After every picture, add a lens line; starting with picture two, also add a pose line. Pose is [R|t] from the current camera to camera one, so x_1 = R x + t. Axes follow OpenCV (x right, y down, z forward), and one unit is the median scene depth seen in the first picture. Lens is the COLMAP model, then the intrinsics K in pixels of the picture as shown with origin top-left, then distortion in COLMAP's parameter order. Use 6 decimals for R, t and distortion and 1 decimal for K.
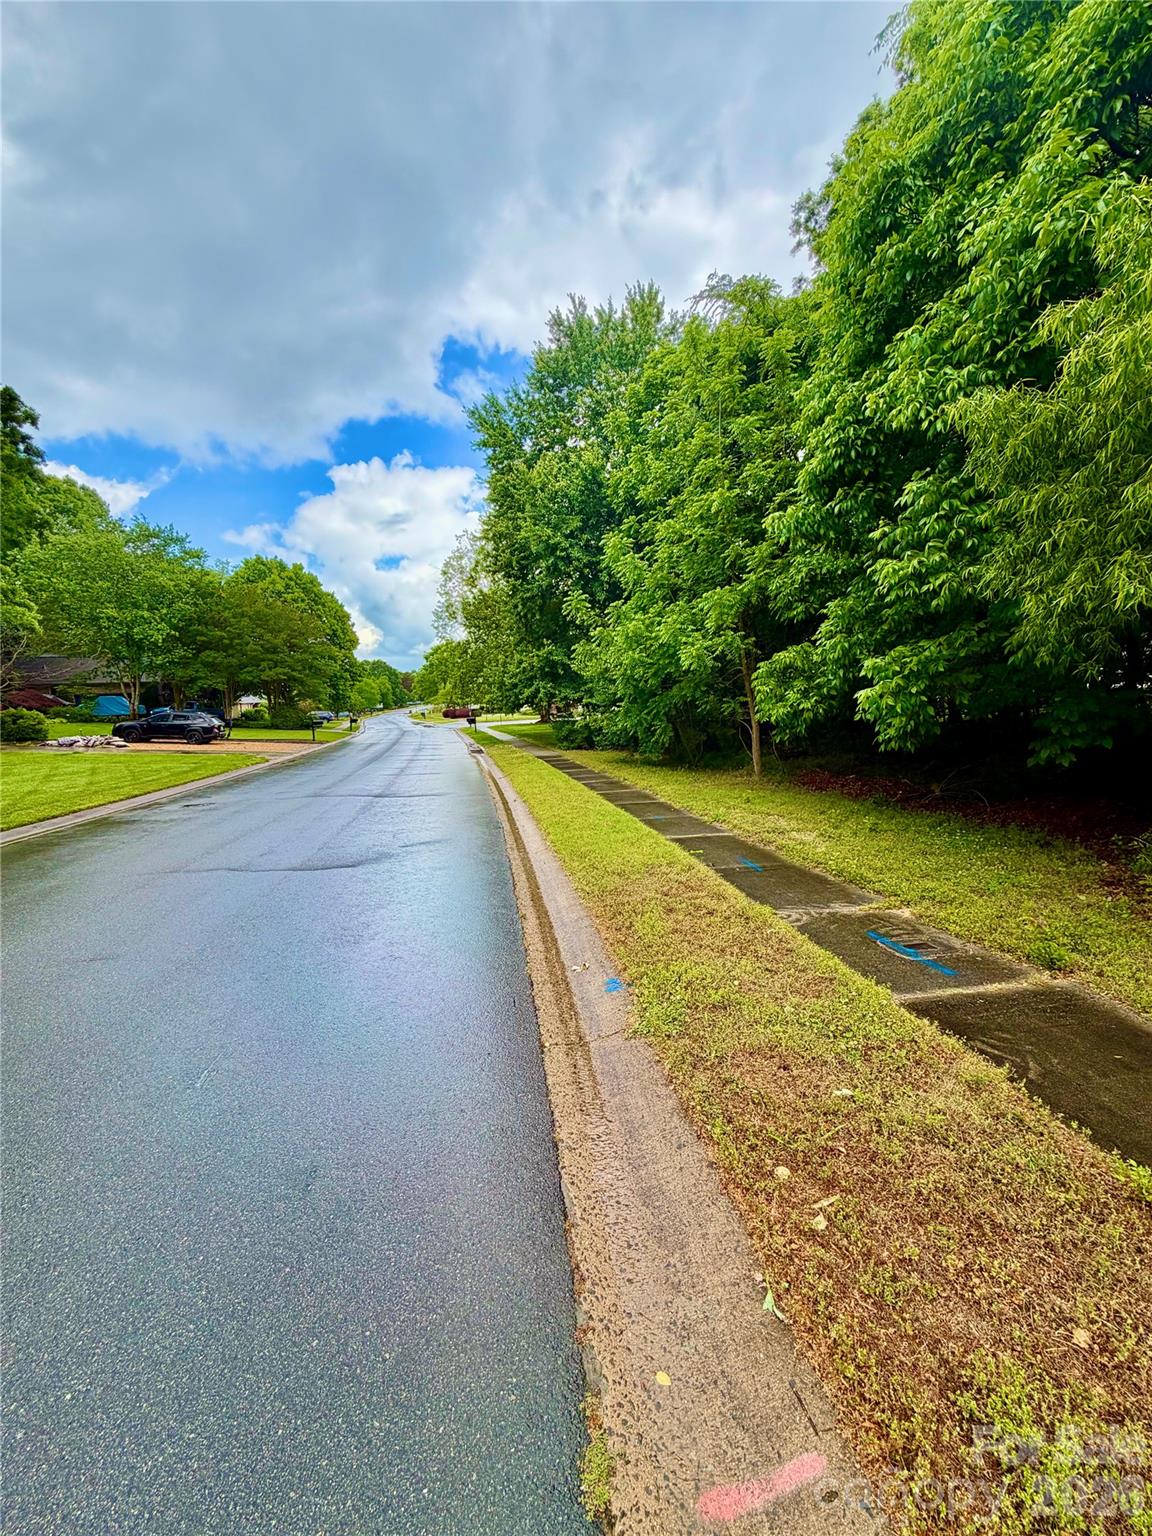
lens RADIAL K [[617.7, 0, 576.3], [0, 617.7, 761.2], [0, 0, 1]] dist [-0.000279, 0.000000]
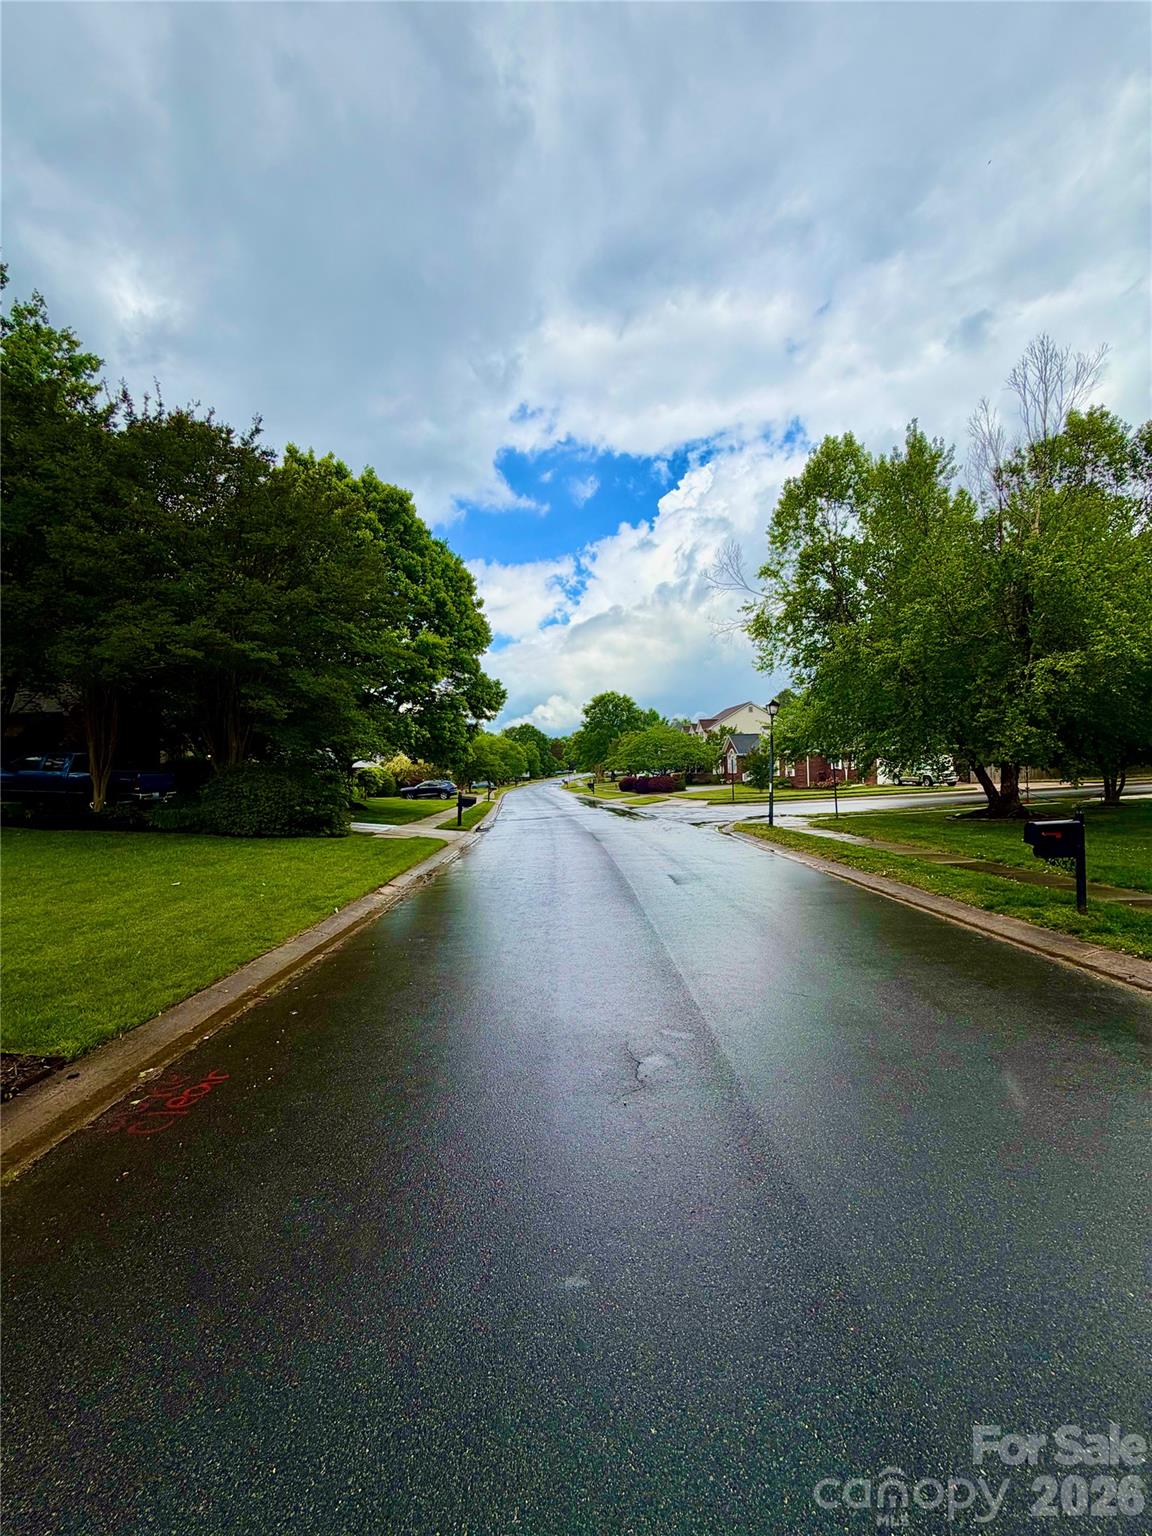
lens RADIAL K [[617.7, 0, 574.9], [0, 617.7, 774.2], [0, 0, 1]] dist [-0.000279, 0.000000]
pose [[0.973633, 0.020031, -0.227239, -0.080908], [-0.042261, 0.994732, -0.093388, -0.018321], [0.224172, 0.100529, 0.969351, 0.259715]]
